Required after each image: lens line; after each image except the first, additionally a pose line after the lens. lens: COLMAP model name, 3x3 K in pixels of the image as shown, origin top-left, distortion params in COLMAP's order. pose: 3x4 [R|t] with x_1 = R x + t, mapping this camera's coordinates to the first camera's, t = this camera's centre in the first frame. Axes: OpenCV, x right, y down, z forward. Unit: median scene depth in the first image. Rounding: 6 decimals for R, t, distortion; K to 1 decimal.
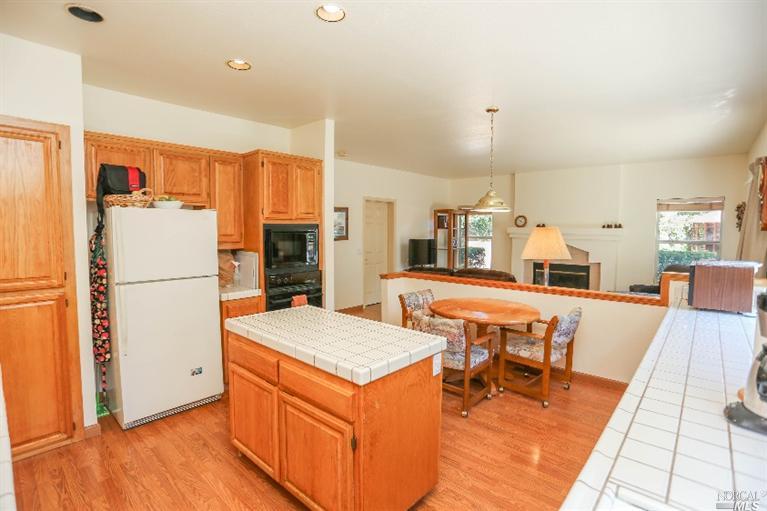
lens RADIAL K [[372.5, 0, 383.5], [0, 372.5, 255.5], [0, 0, 1]] dist [-0.071353, 0.026004]
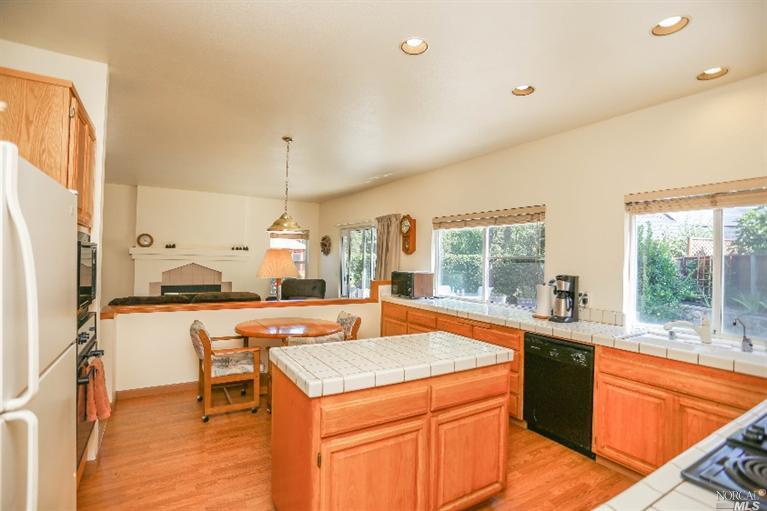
lens RADIAL K [[372.5, 0, 383.5], [0, 372.5, 255.5], [0, 0, 1]] dist [-0.071353, 0.026004]
pose [[0.283841, 0.009557, 0.958824, -0.343222], [0.048368, 0.998535, -0.024271, -0.008764], [-0.957651, 0.053265, 0.282963, 0.232346]]
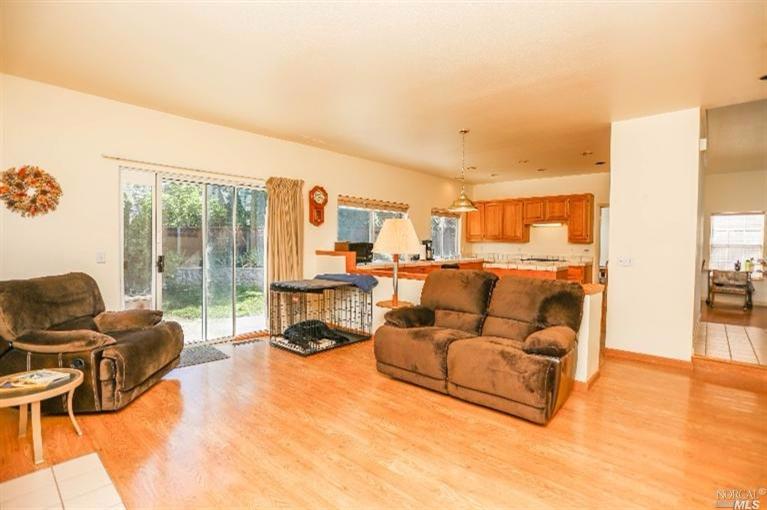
lens RADIAL K [[372.5, 0, 383.5], [0, 372.5, 255.0], [0, 0, 1]] dist [-0.071353, 0.026004]
pose [[-0.999830, -0.017156, 0.006735, 0.293342], [-0.016364, 0.994460, 0.103830, -0.051109], [-0.008479, 0.103702, -0.994572, 1.217461]]
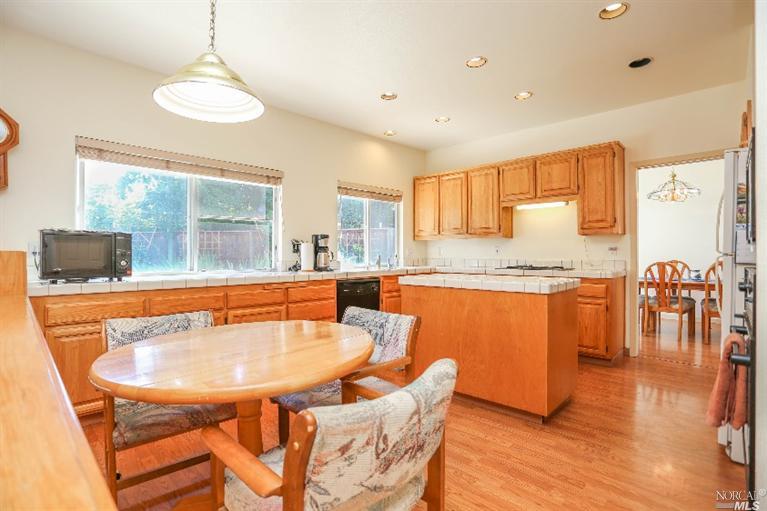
lens RADIAL K [[372.5, 0, 383.5], [0, 372.5, 255.5], [0, 0, 1]] dist [-0.071353, 0.026004]
pose [[-0.999299, -0.004469, 0.037179, 0.050137], [-0.001647, 0.997137, 0.075594, 0.004039], [-0.037410, 0.075480, -0.996445, 0.737018]]
